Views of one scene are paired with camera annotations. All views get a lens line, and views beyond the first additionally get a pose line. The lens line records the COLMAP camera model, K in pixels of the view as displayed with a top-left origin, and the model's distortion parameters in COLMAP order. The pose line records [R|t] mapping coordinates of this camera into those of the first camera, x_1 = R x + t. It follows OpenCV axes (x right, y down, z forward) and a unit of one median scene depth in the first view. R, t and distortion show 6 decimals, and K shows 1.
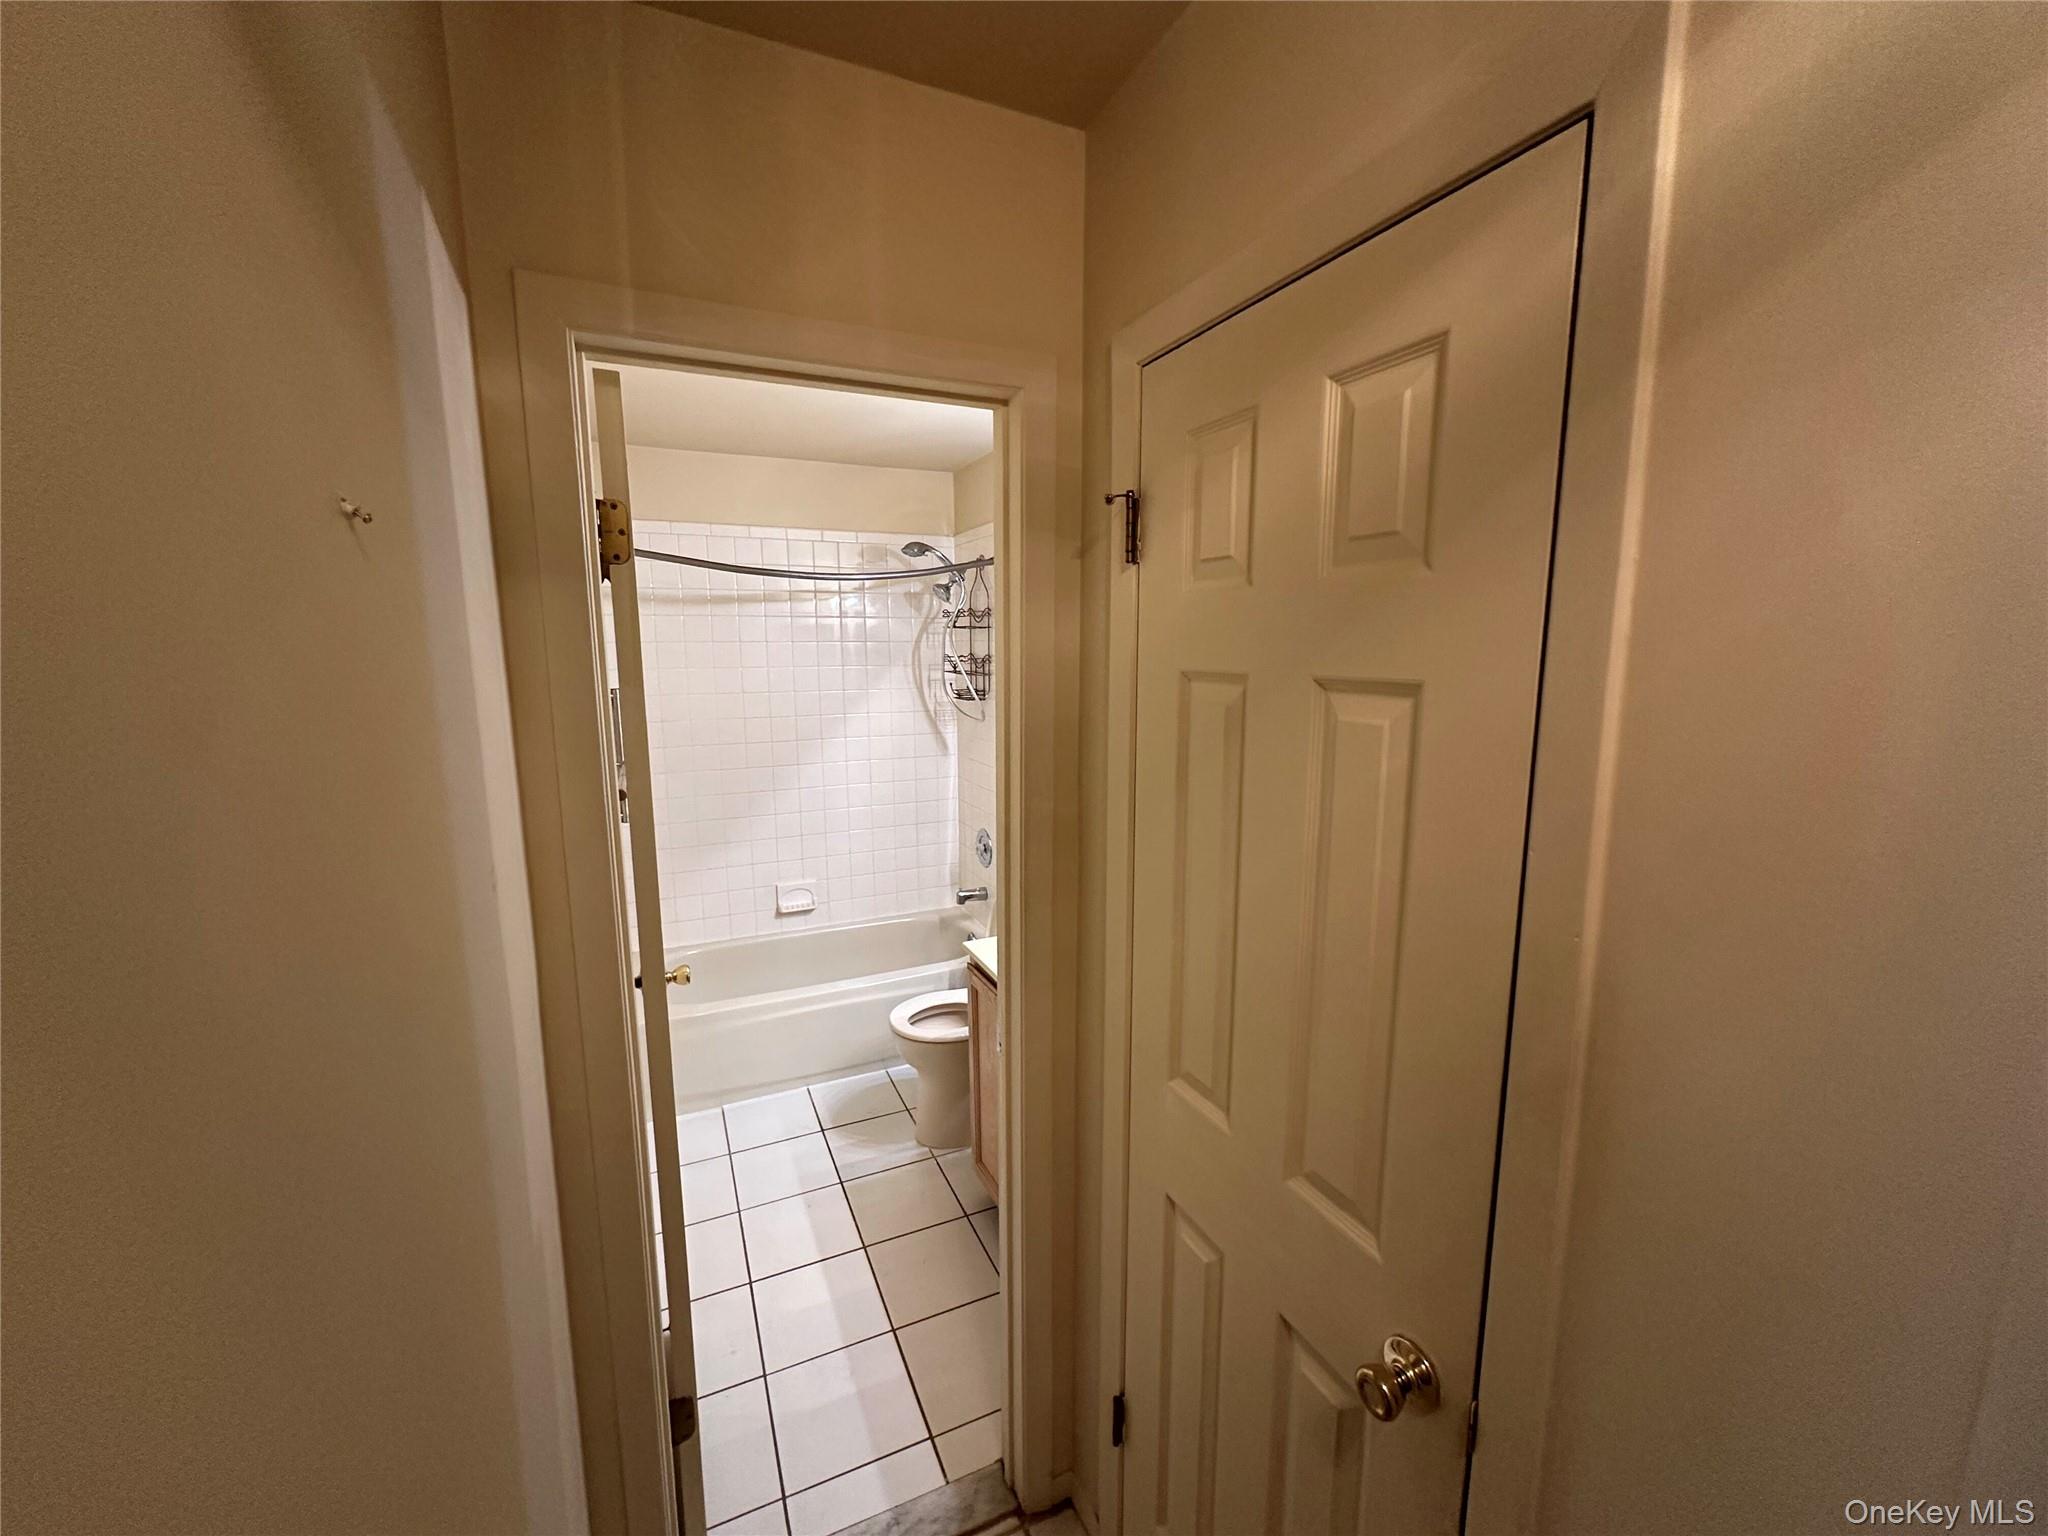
lens RADIAL K [[815.3, 0, 1020.3], [0, 815.3, 766.5], [0, 0, 1]] dist [-0.003956, 0.000429]
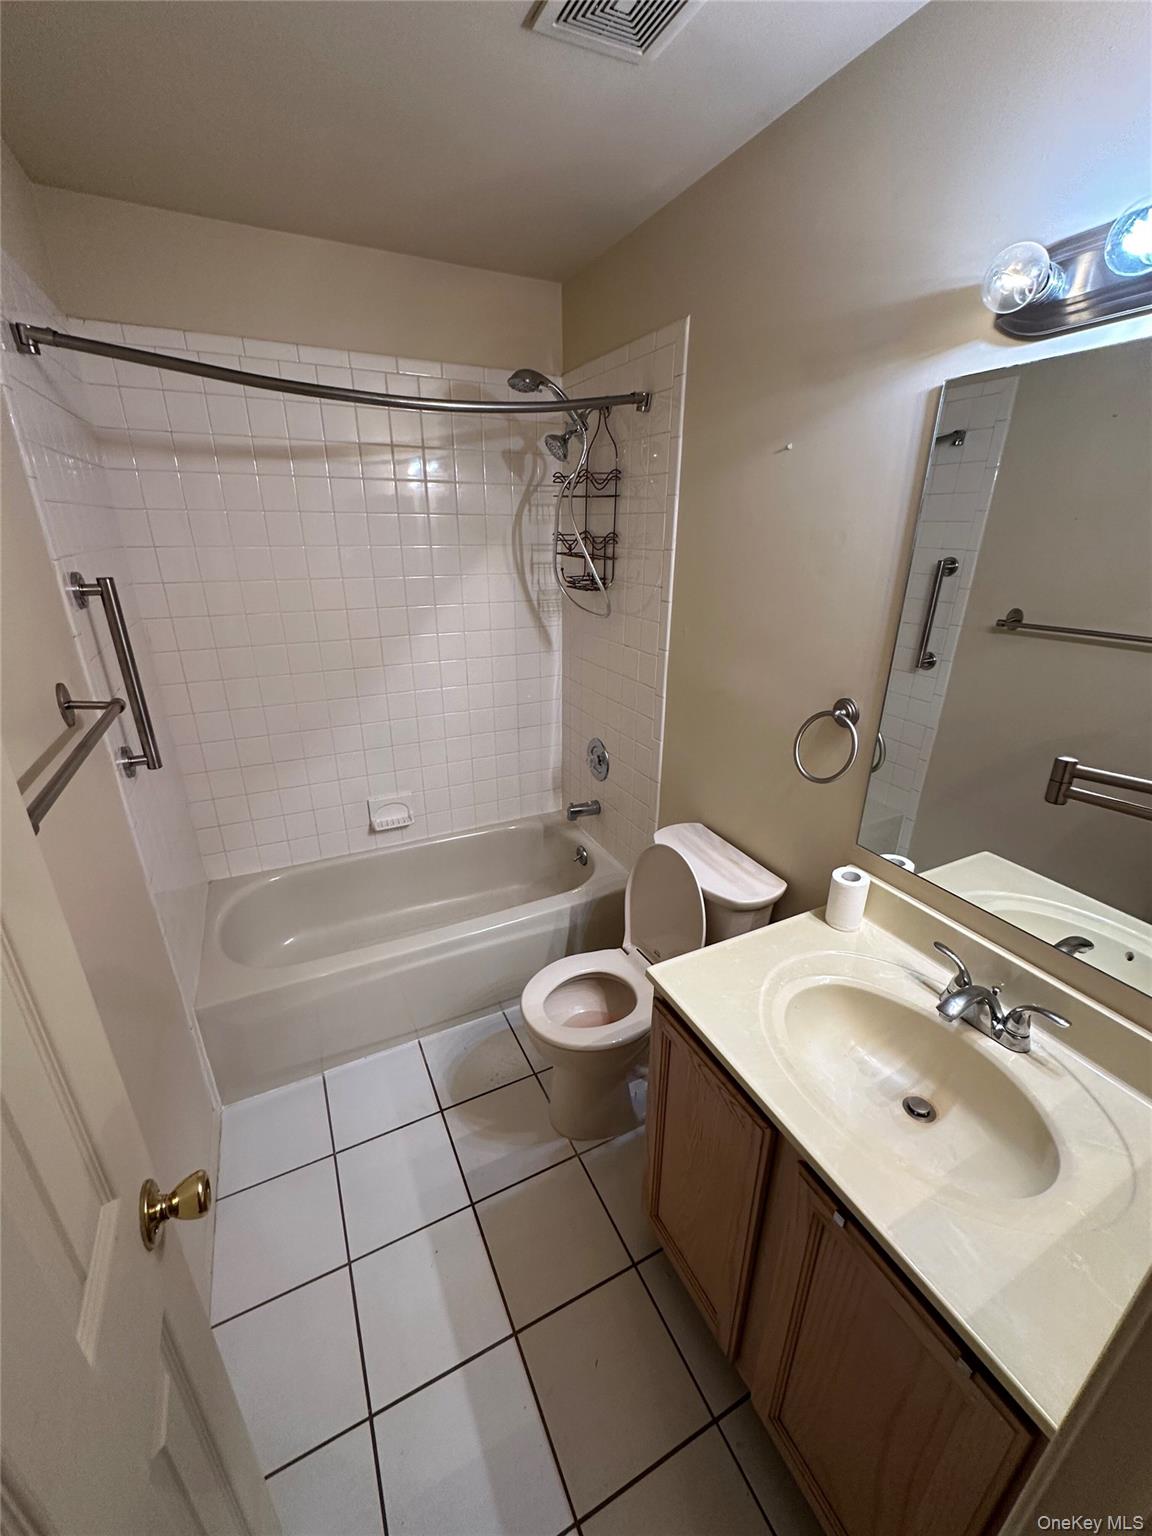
lens RADIAL K [[611.4, 0, 571.5], [0, 611.4, 764.4], [0, 0, 1]] dist [-0.003956, 0.000429]
pose [[0.999456, -0.002524, 0.032878, -0.095524], [-0.004748, 0.975656, 0.219253, -0.042623], [-0.032631, -0.219290, 0.975114, 0.339148]]
